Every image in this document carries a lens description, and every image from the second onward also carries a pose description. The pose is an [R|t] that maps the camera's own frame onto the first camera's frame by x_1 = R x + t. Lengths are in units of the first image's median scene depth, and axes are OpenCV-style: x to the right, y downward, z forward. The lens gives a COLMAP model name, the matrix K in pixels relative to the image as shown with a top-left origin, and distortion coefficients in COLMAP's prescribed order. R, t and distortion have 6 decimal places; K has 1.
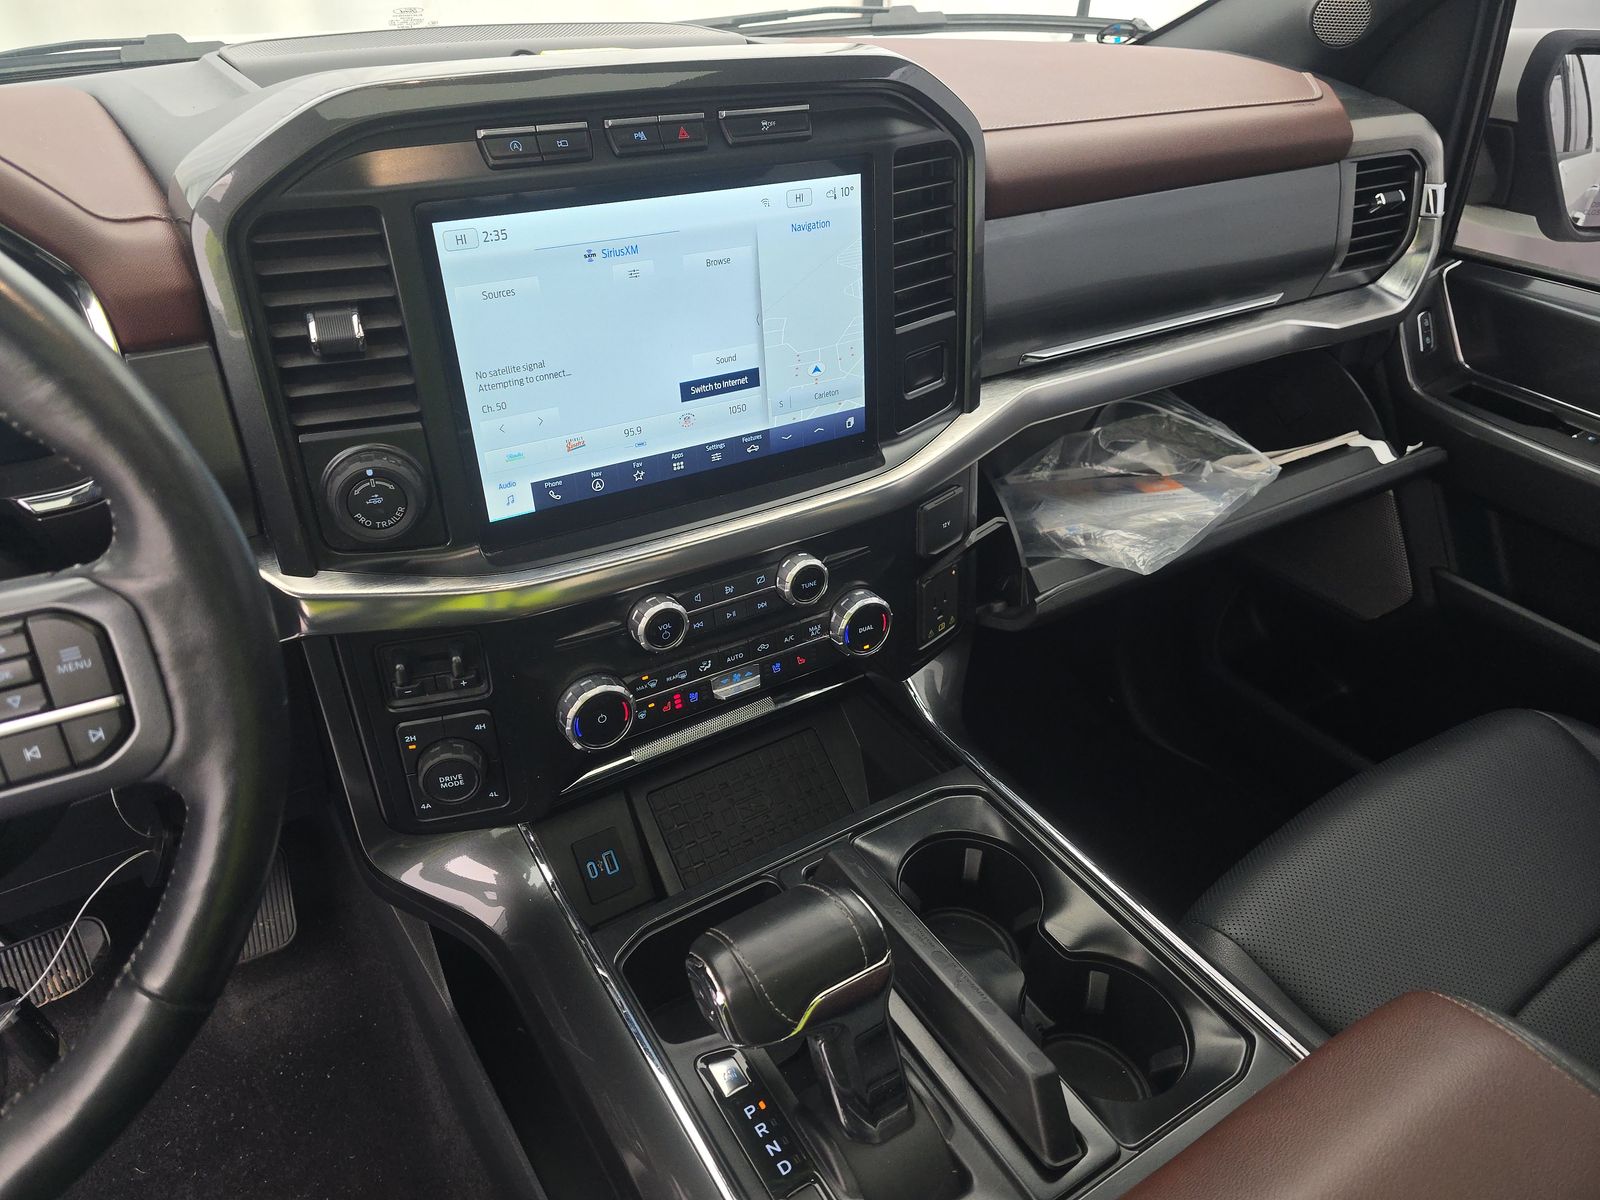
lens RADIAL K [[1051.3, 0, 800.0], [0, 1051.3, 600.0], [0, 0, 1]] dist [0.033665, -0.037037]
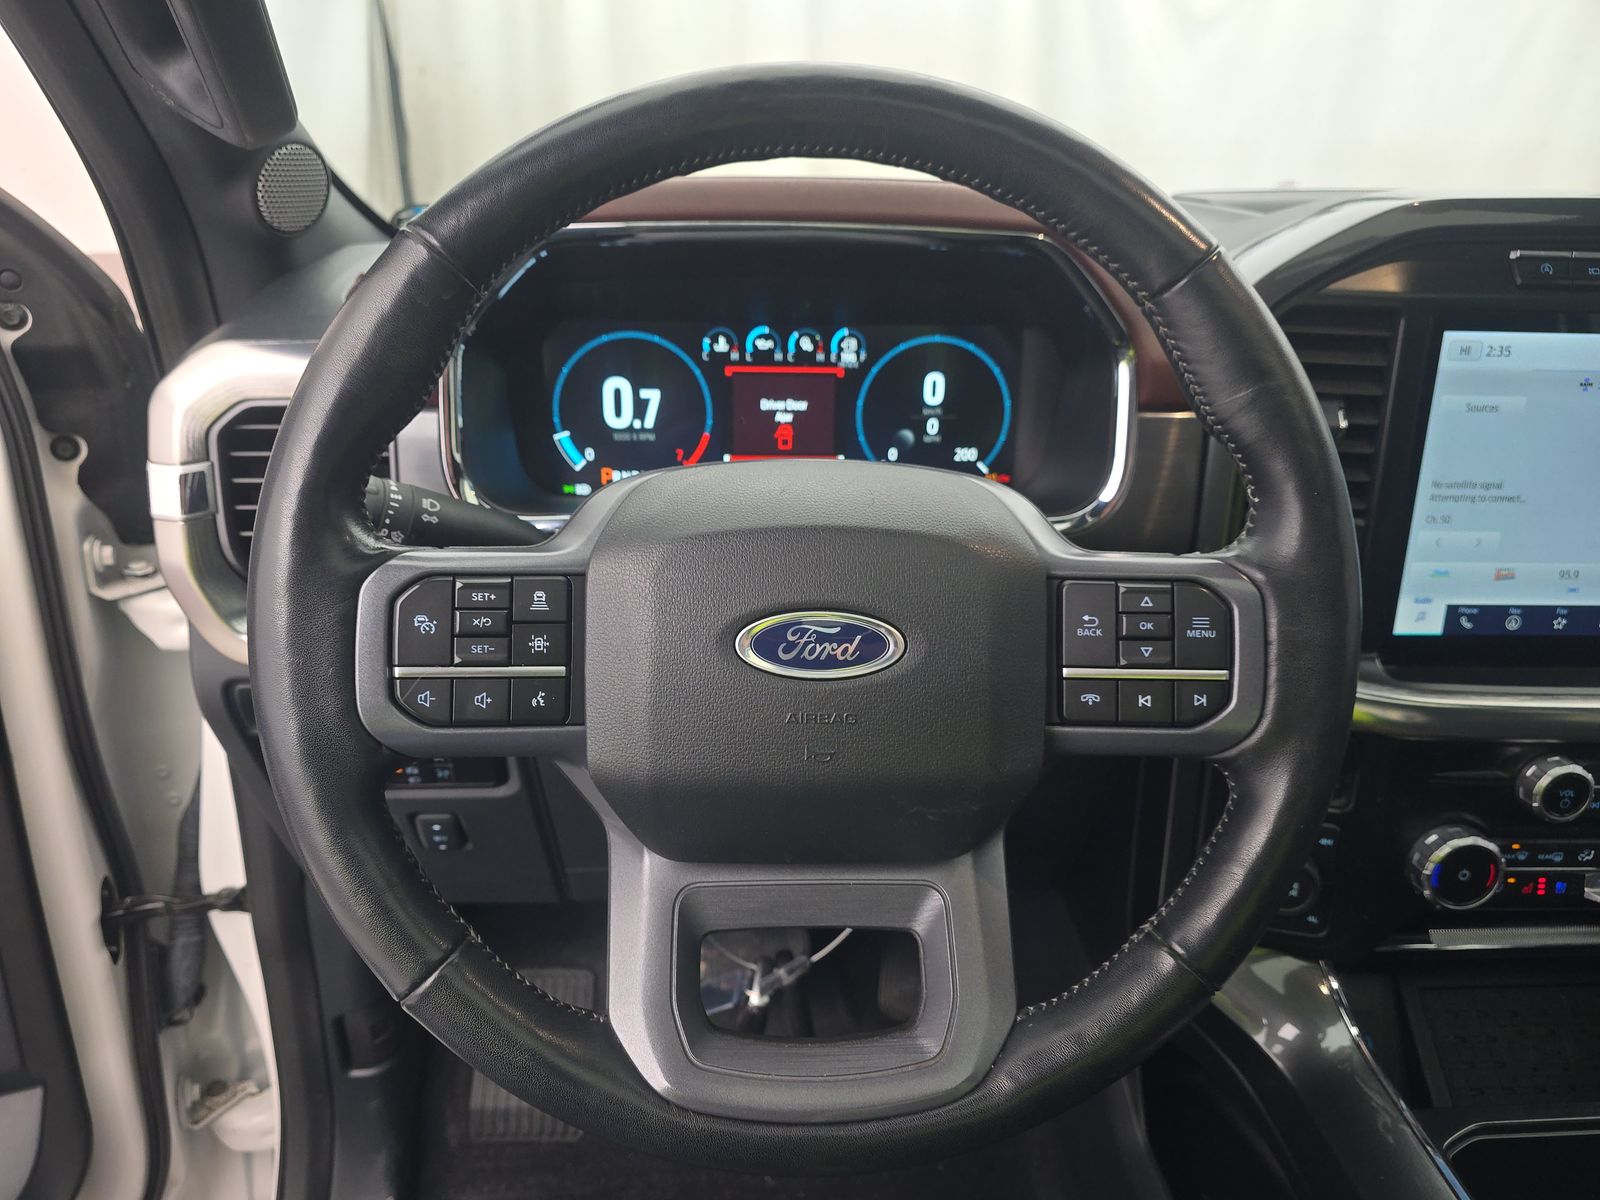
lens RADIAL K [[1074.6, 0, 800.0], [0, 1074.6, 600.0], [0, 0, 1]] dist [-0.008184, -0.003039]
pose [[0.863406, 0.191217, -0.466869, -0.310887], [-0.275317, 0.954033, -0.118413, 0.161337], [0.422765, 0.230776, 0.876363, -0.093939]]
